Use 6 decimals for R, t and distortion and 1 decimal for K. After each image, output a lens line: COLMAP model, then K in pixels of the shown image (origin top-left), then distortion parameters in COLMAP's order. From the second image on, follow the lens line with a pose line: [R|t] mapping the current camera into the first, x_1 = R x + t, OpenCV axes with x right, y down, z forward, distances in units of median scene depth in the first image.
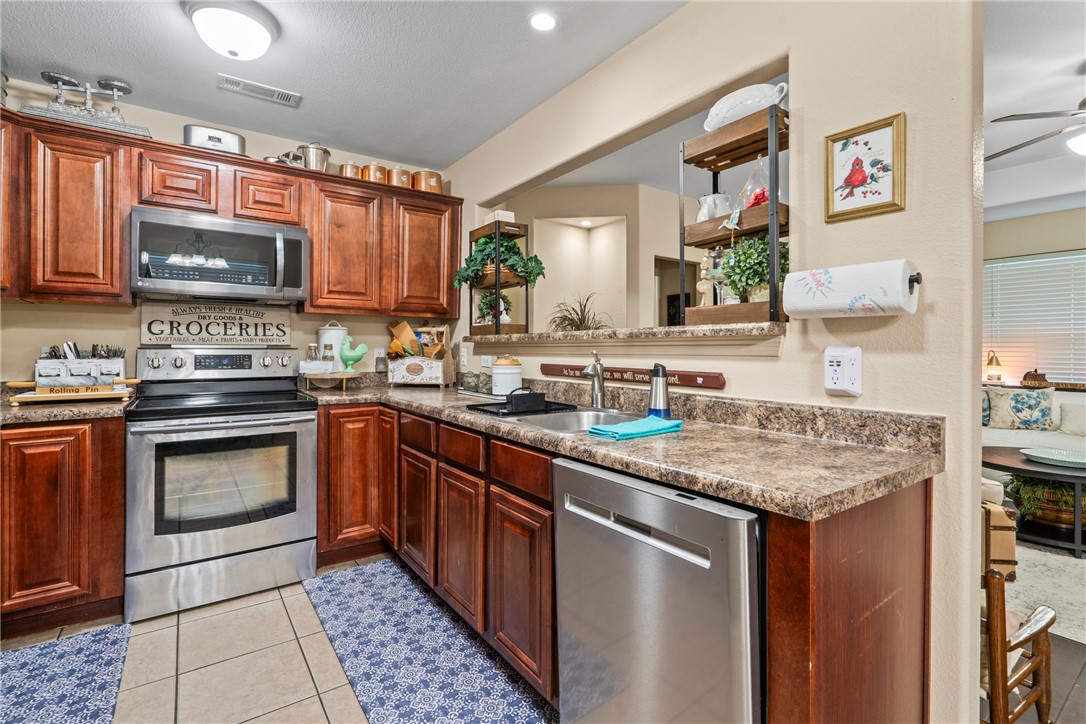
lens RADIAL K [[496.8, 0, 543.0], [0, 496.8, 362.0], [0, 0, 1]] dist [0.000273, 0.000011]
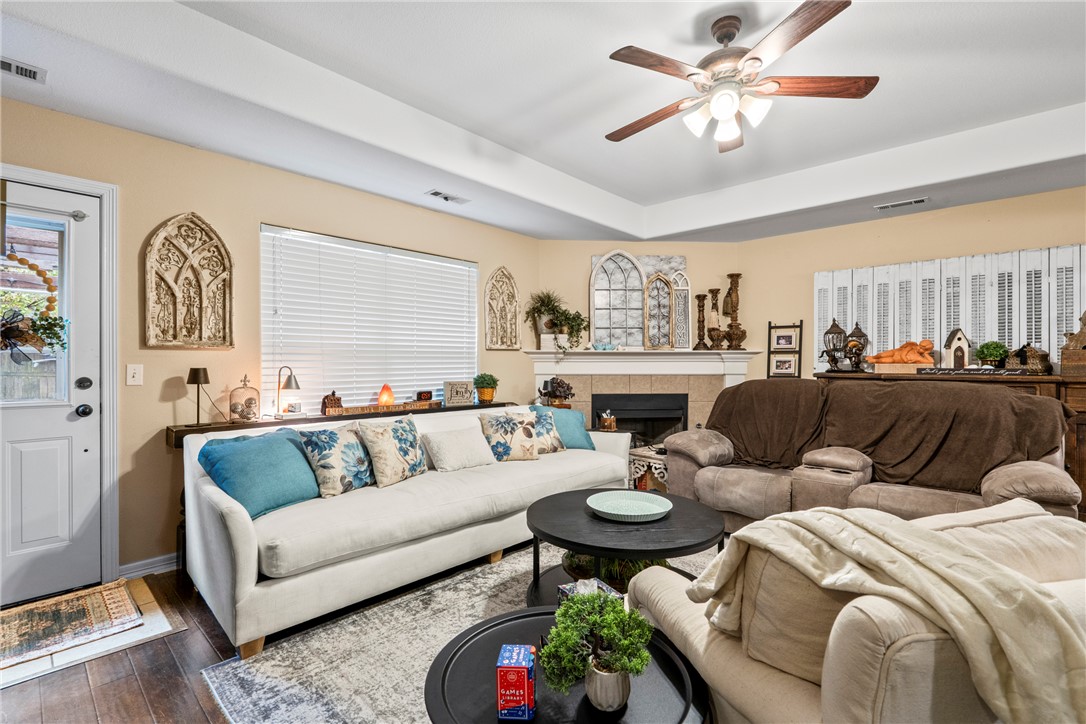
lens RADIAL K [[496.8, 0, 543.0], [0, 496.8, 362.0], [0, 0, 1]] dist [0.000273, 0.000011]
pose [[-0.199440, -0.002780, 0.979906, 0.211547], [0.026600, 0.999612, 0.008250, -0.026688], [-0.979549, 0.027711, -0.199289, 0.845040]]
